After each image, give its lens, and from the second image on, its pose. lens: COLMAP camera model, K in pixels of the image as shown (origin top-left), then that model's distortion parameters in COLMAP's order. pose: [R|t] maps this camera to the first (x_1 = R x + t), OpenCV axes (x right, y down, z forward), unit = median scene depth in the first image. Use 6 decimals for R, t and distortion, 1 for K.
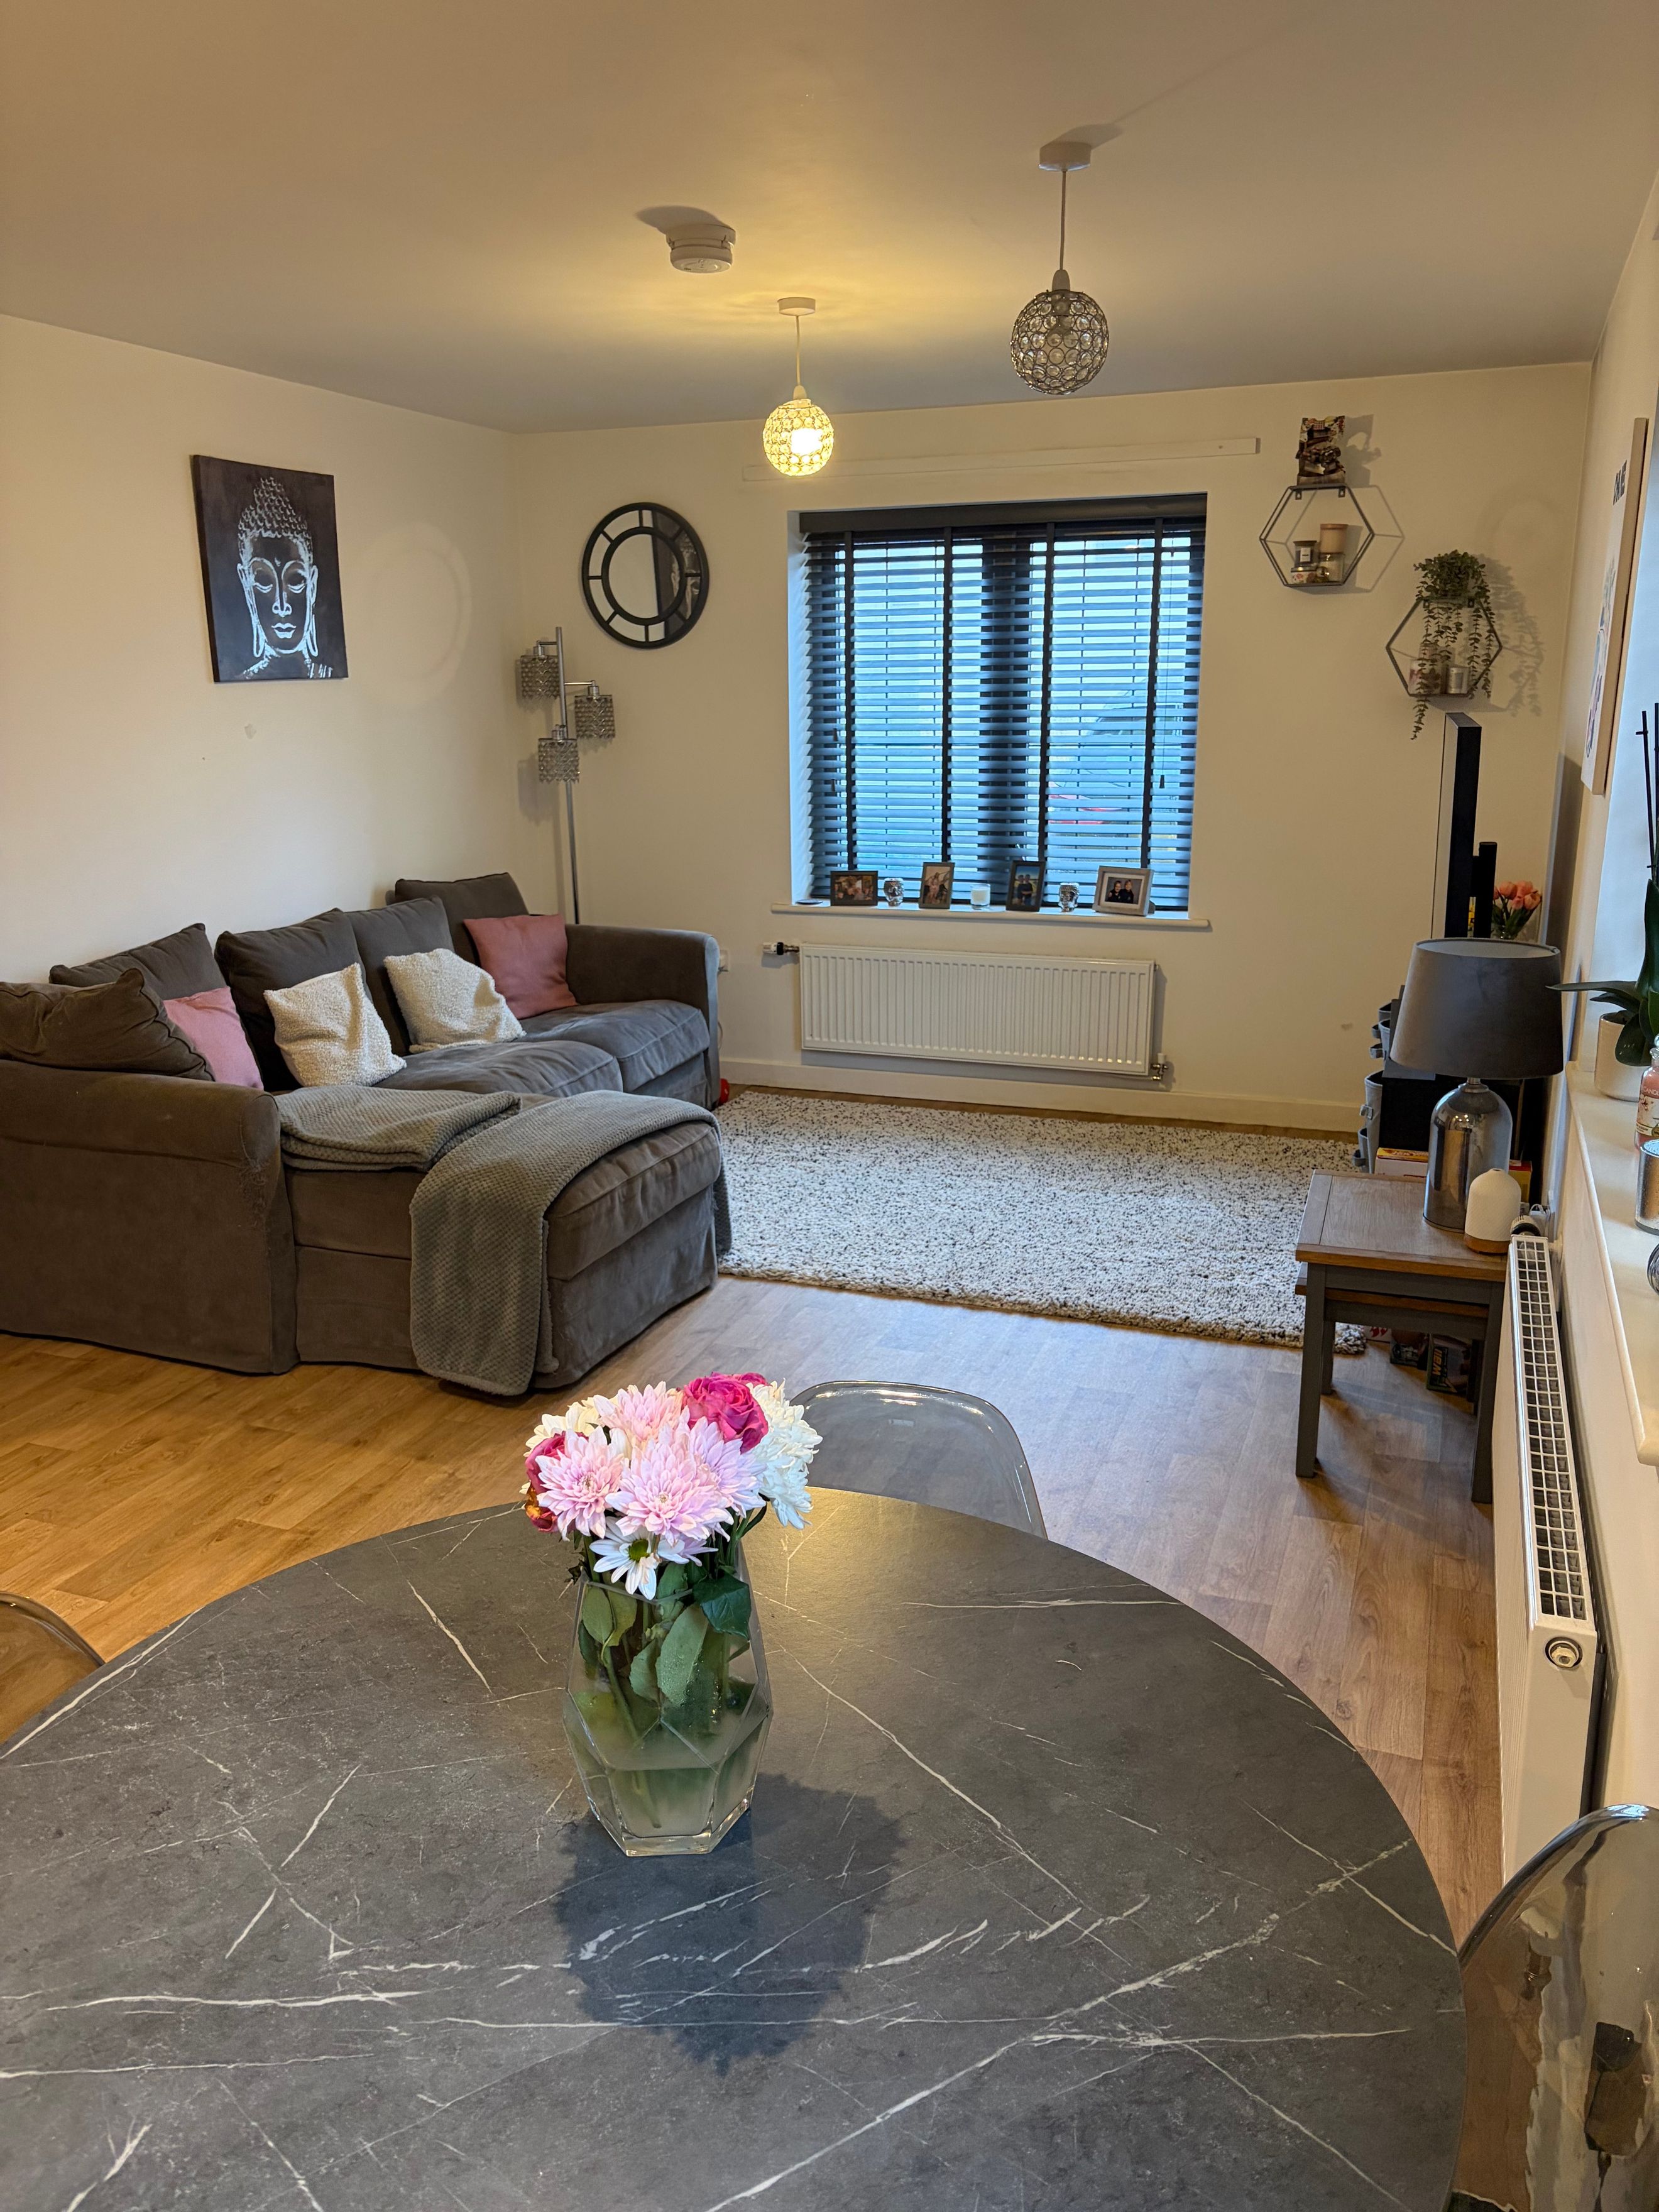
lens RADIAL K [[1680.0, 0, 818.7], [0, 1680.0, 1138.4], [0, 0, 1]] dist [0.005002, -0.002201]
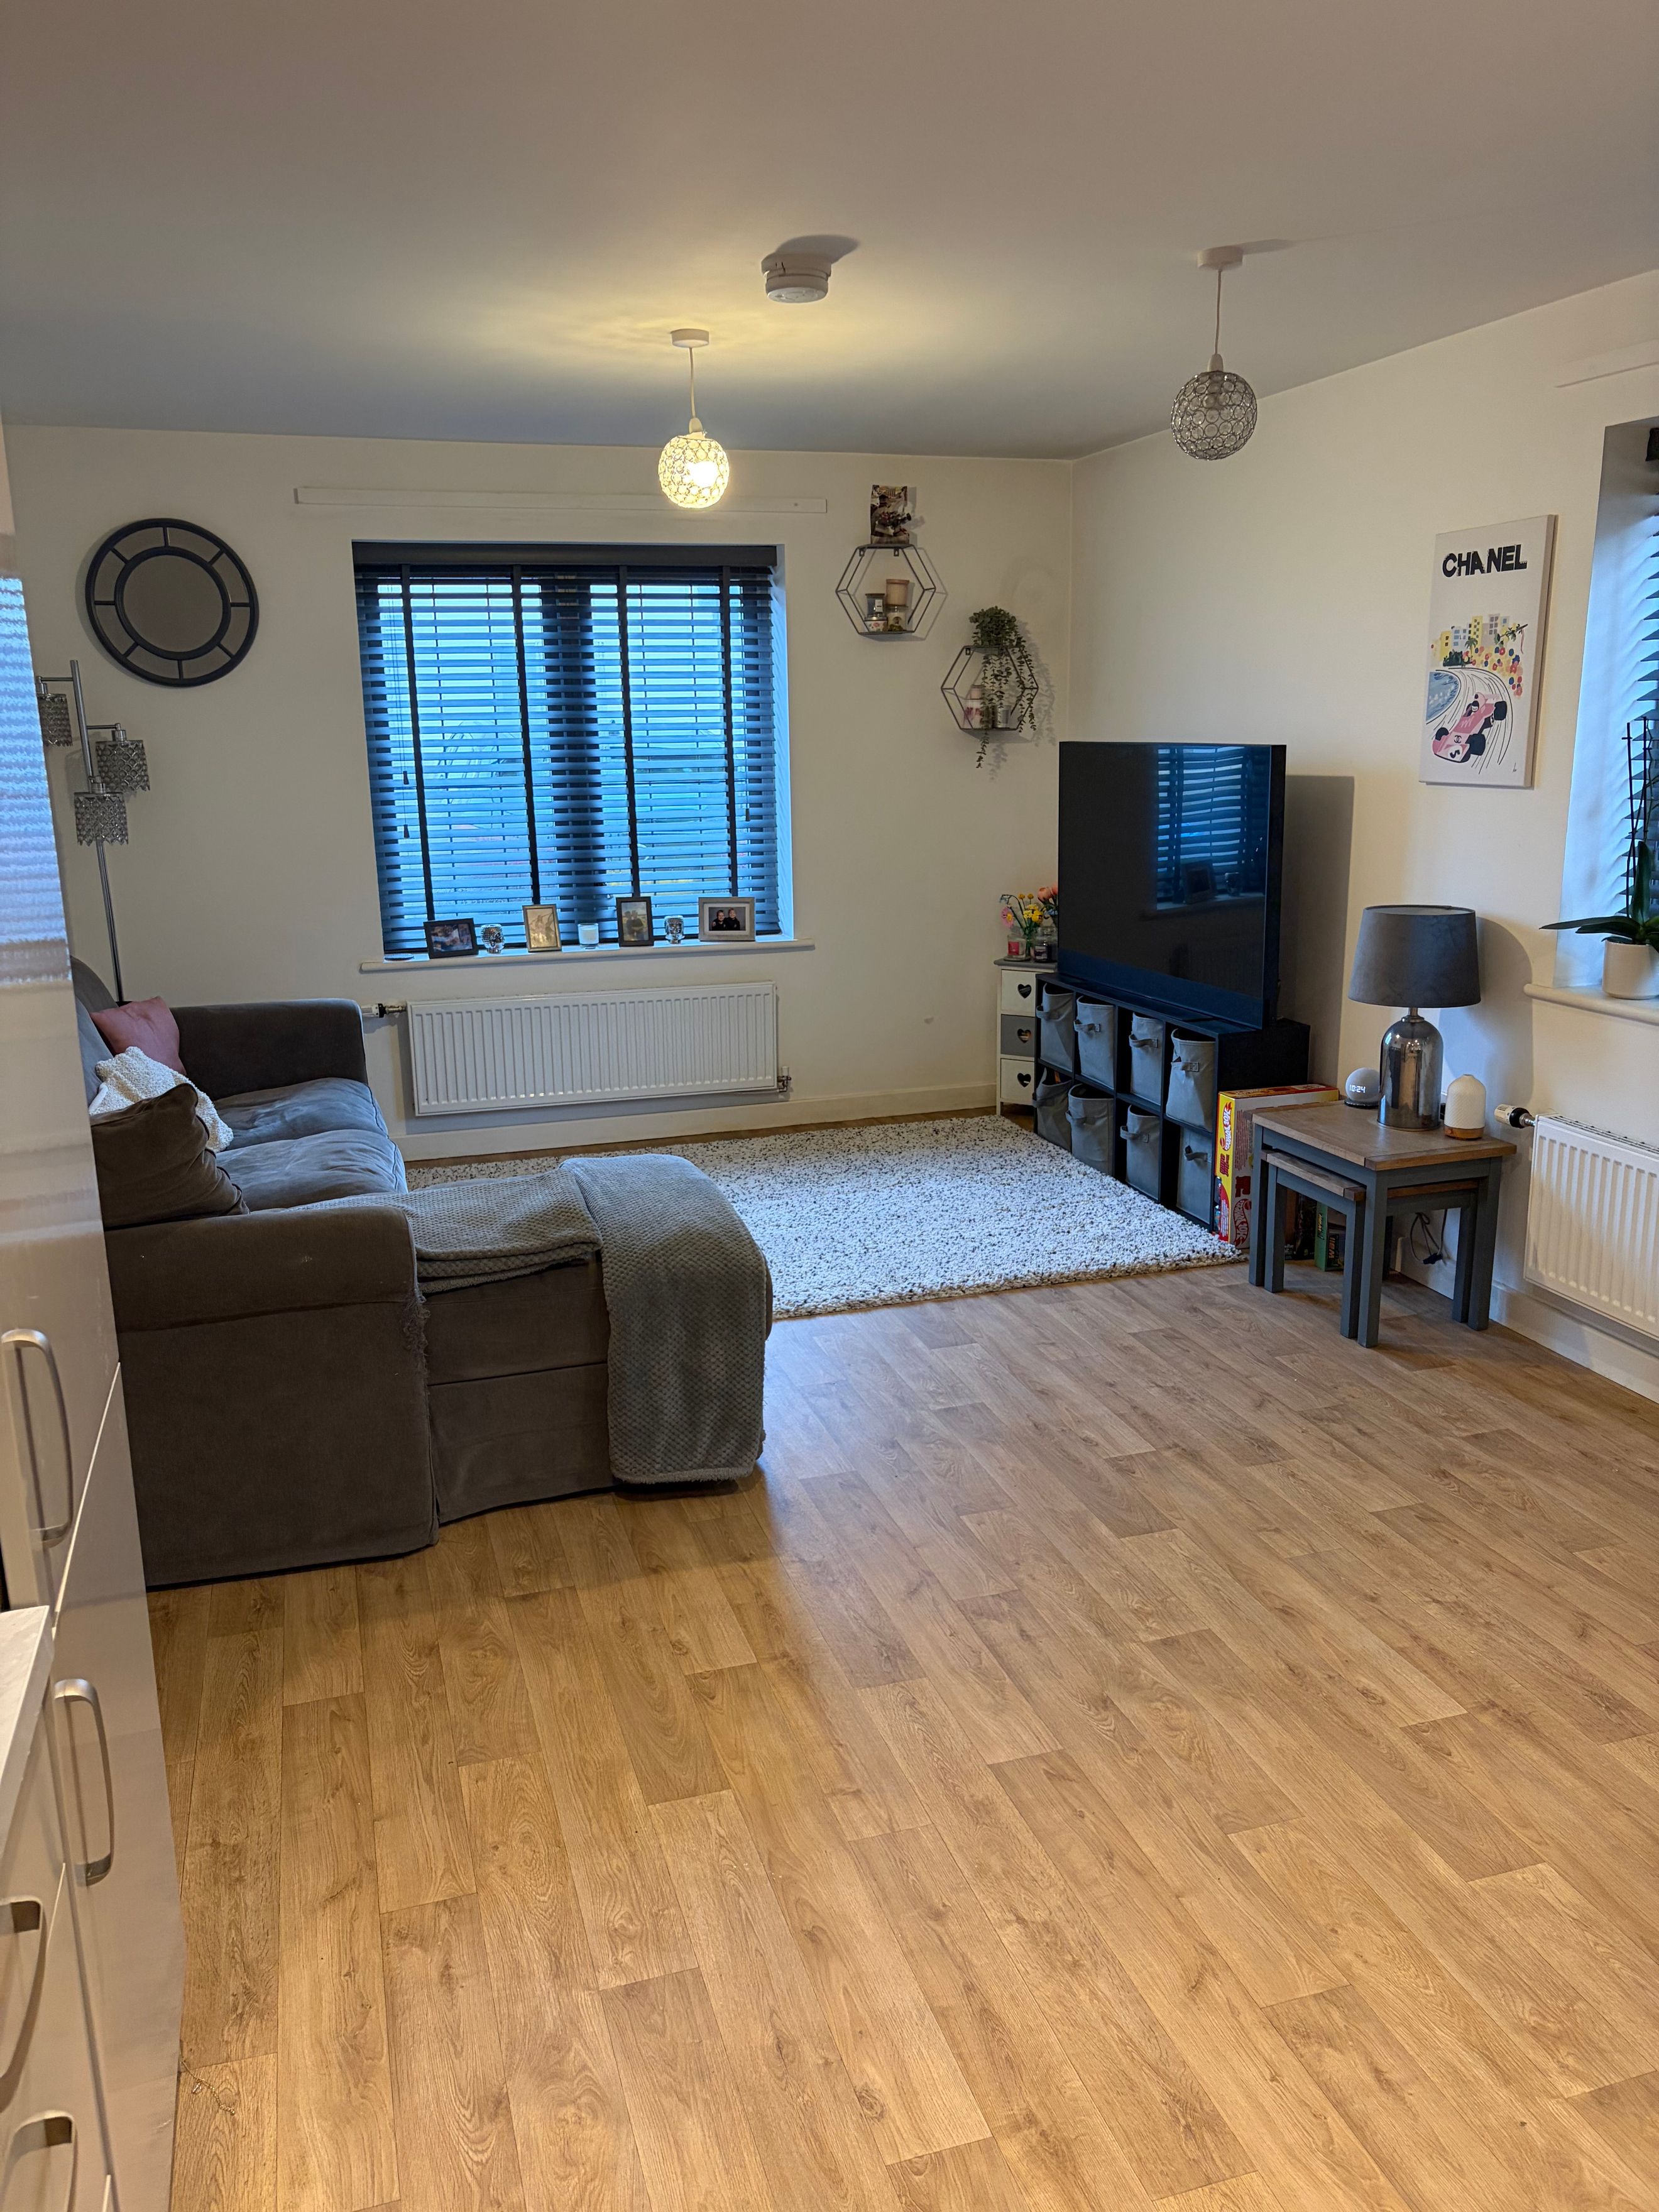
lens RADIAL K [[1678.8, 0, 832.3], [0, 1678.8, 1127.7], [0, 0, 1]] dist [0.014532, -0.005794]
pose [[0.783615, -0.152471, 0.602245, -0.468309], [0.174374, 0.984426, 0.022341, -0.033755], [-0.596272, 0.087509, 0.797998, 0.150987]]
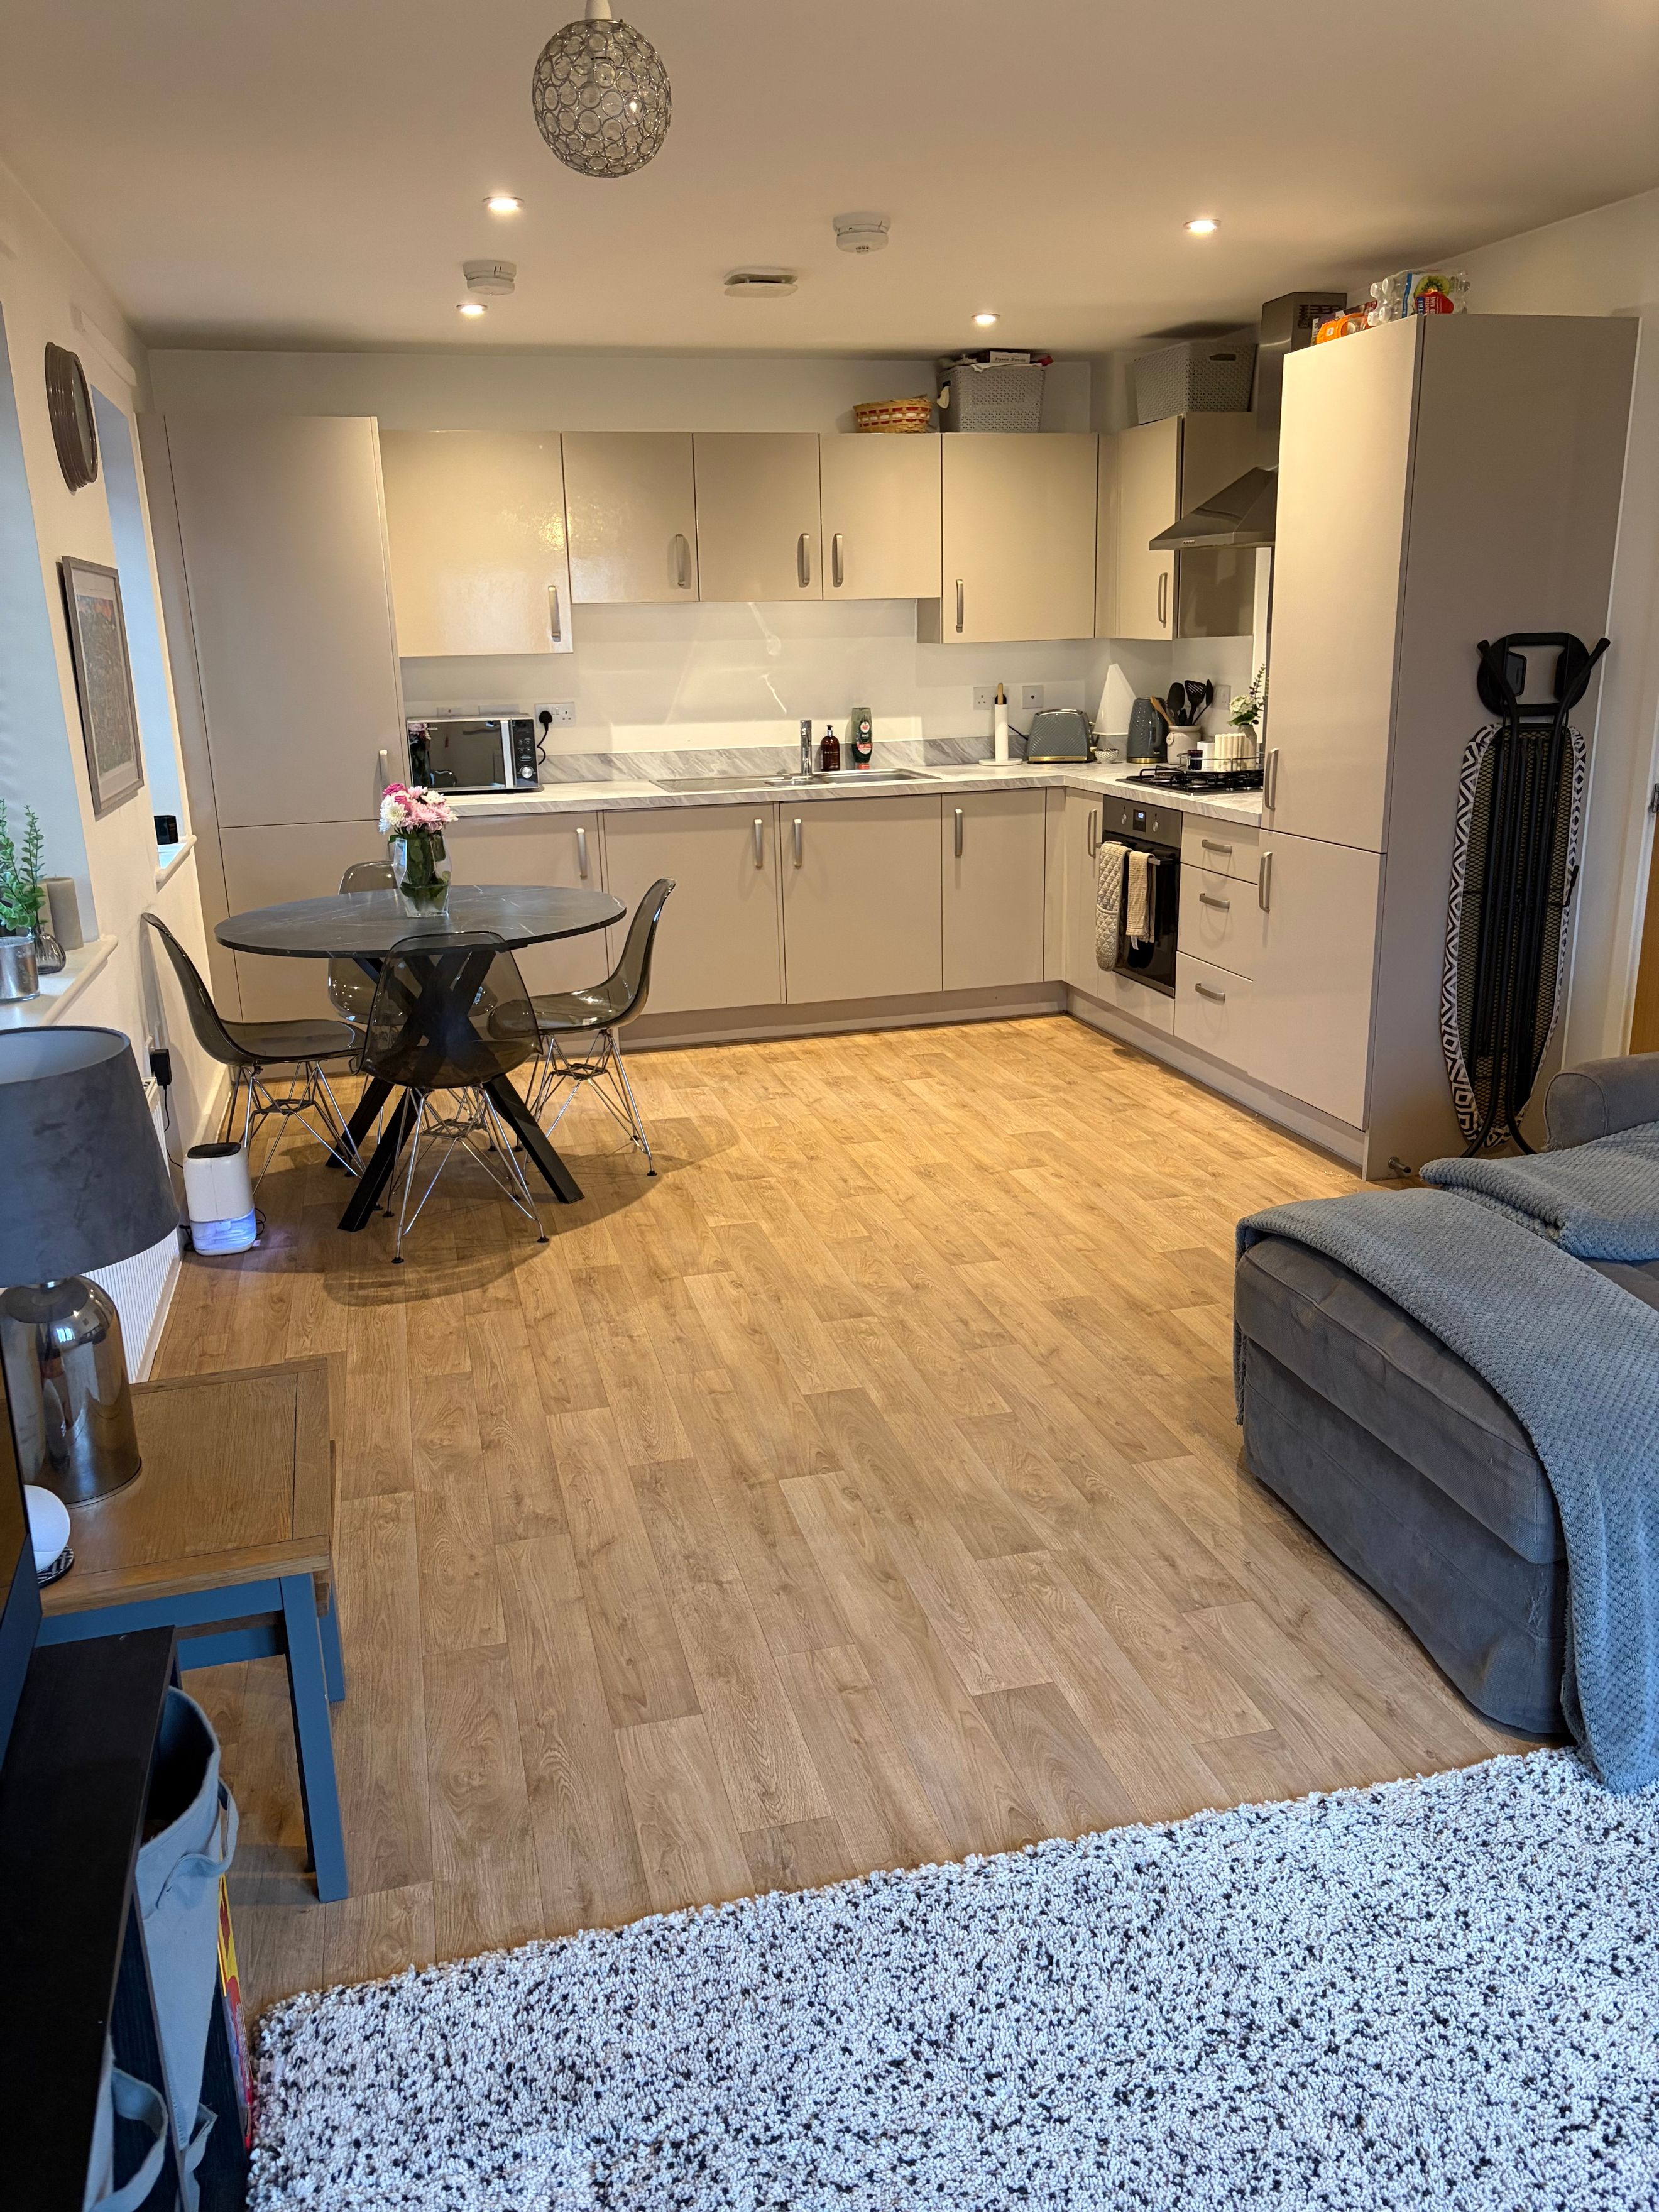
lens RADIAL K [[1663.3, 0, 819.1], [0, 1663.3, 1099.5], [0, 0, 1]] dist [0.082514, -0.103370]
pose [[-0.815191, 0.191582, -0.546589, 0.300559], [-0.118479, 0.868595, 0.481149, -0.259766], [0.566944, 0.456988, -0.685373, 0.968090]]
